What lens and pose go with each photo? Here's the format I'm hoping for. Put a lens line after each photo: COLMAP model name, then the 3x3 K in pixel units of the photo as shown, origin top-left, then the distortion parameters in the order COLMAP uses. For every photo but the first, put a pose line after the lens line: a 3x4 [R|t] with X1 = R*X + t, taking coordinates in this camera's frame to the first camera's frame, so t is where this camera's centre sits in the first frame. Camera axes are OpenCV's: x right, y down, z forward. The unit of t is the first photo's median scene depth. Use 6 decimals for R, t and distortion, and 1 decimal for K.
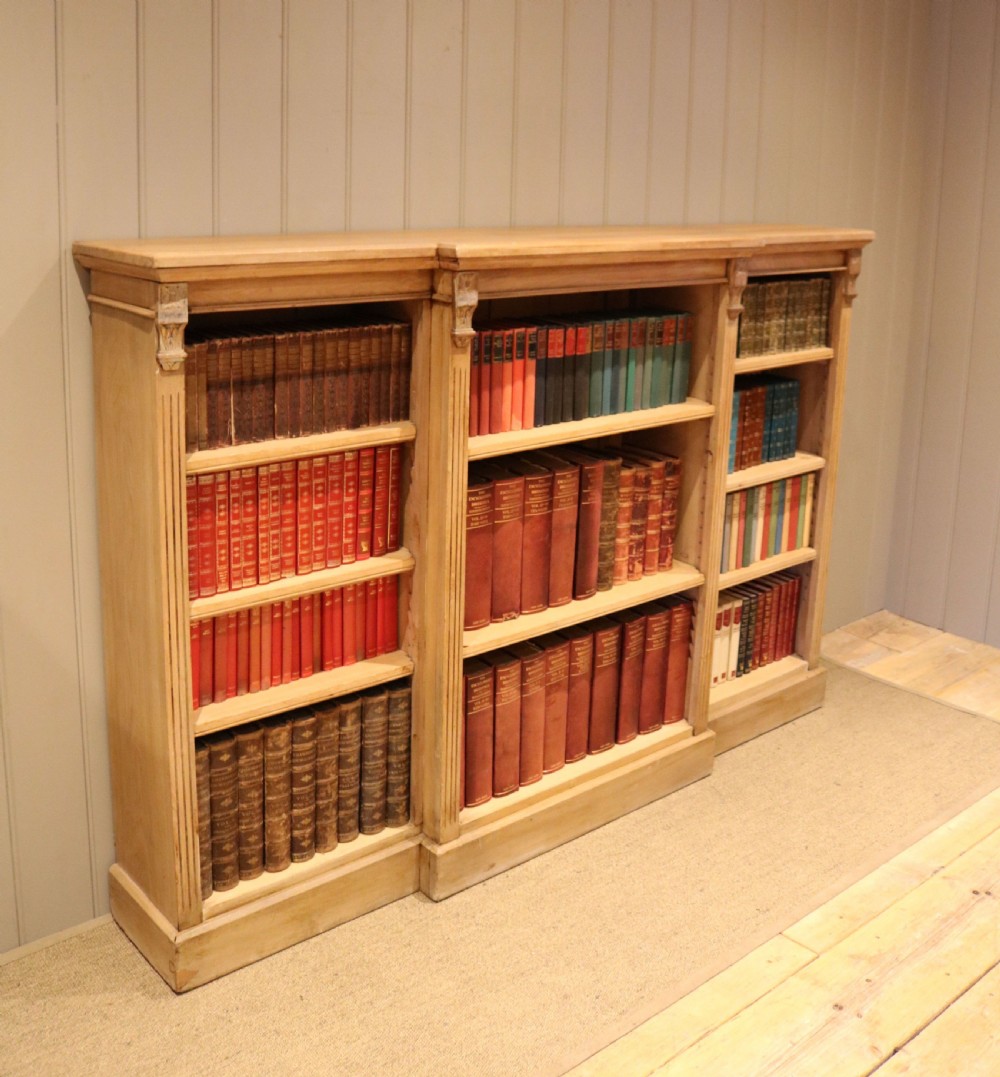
lens RADIAL K [[1234.8, 0, 491.9], [0, 1234.8, 424.4], [0, 0, 1]] dist [-0.103684, 0.000000]
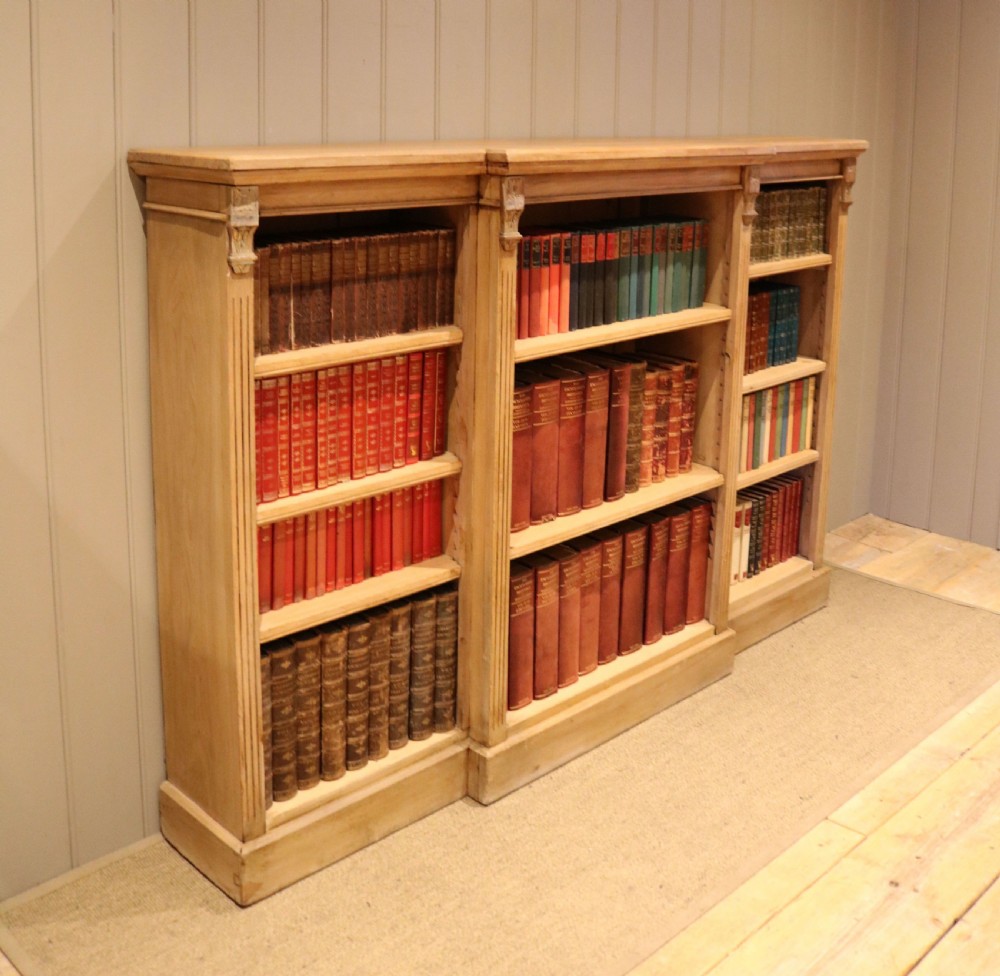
lens RADIAL K [[1233.3, 0, 491.6], [0, 1233.3, 315.1], [0, 0, 1]] dist [-0.107363, 0.000000]
pose [[0.997689, -0.022575, 0.064091, -0.097812], [0.024956, 0.999018, -0.036601, 0.025751], [-0.063201, 0.038116, 0.997273, -0.013275]]
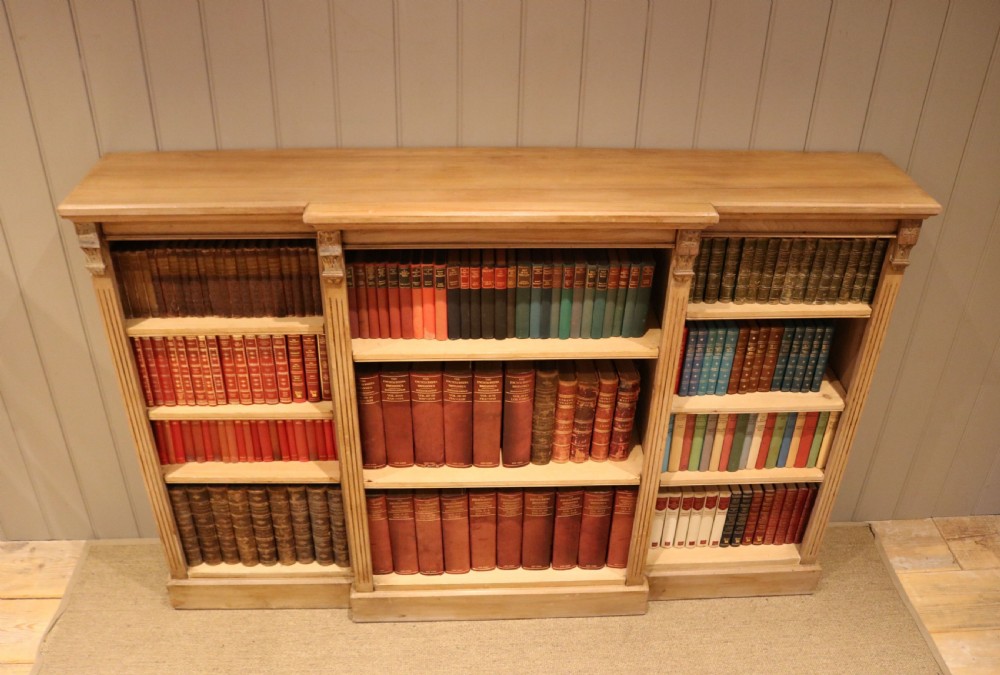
lens RADIAL K [[893.8, 0, 496.9], [0, 893.8, 350.5], [0, 0, 1]] dist [-0.136310, 0.066239]
pose [[0.789836, 0.325197, -0.520006, 0.540533], [-0.130204, 0.917437, 0.375973, -0.328803], [0.599339, -0.229250, 0.766967, 0.376470]]
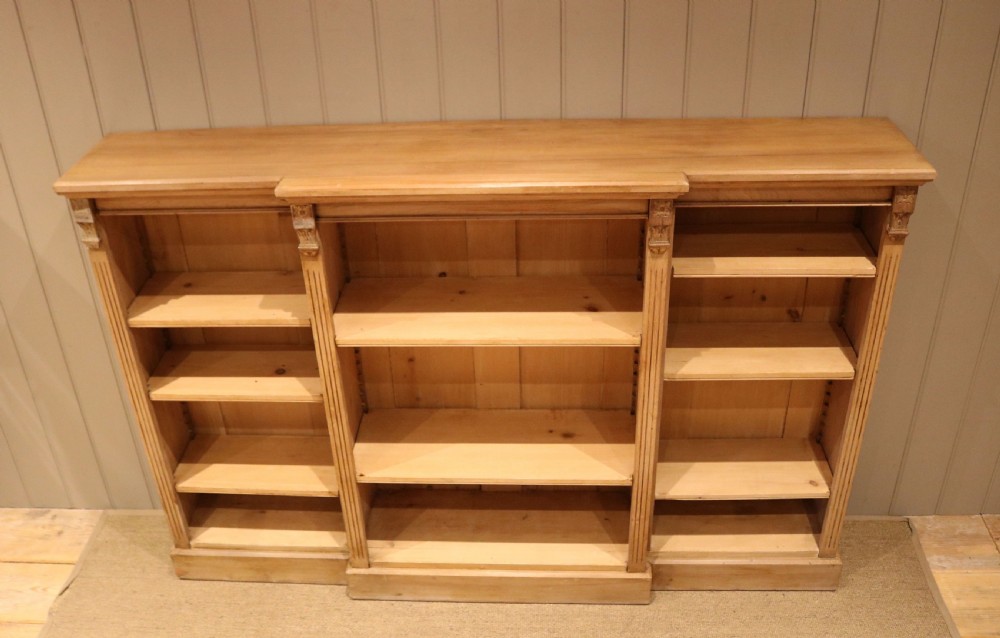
lens RADIAL K [[948.5, 0, 469.5], [0, 948.5, 310.3], [0, 0, 1]] dist [-0.115029, 0.000000]
pose [[0.709758, 0.311630, -0.631767, 0.662422], [-0.086379, 0.928562, 0.360986, -0.345576], [0.699129, -0.201642, 0.685973, 0.411227]]
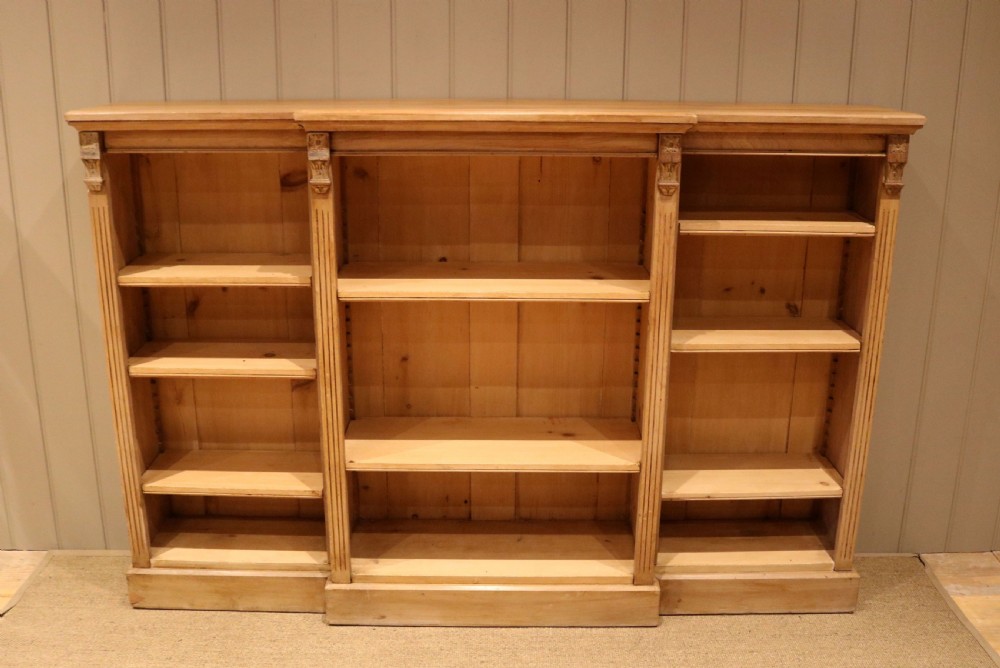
lens RADIAL K [[980.2, 0, 481.2], [0, 980.2, 328.6], [0, 0, 1]] dist [-0.113854, 0.000000]
pose [[0.751783, 0.166954, -0.637925, 0.693853], [-0.124263, 0.985954, 0.111597, -0.053801], [0.647596, -0.004626, 0.761970, 0.328345]]
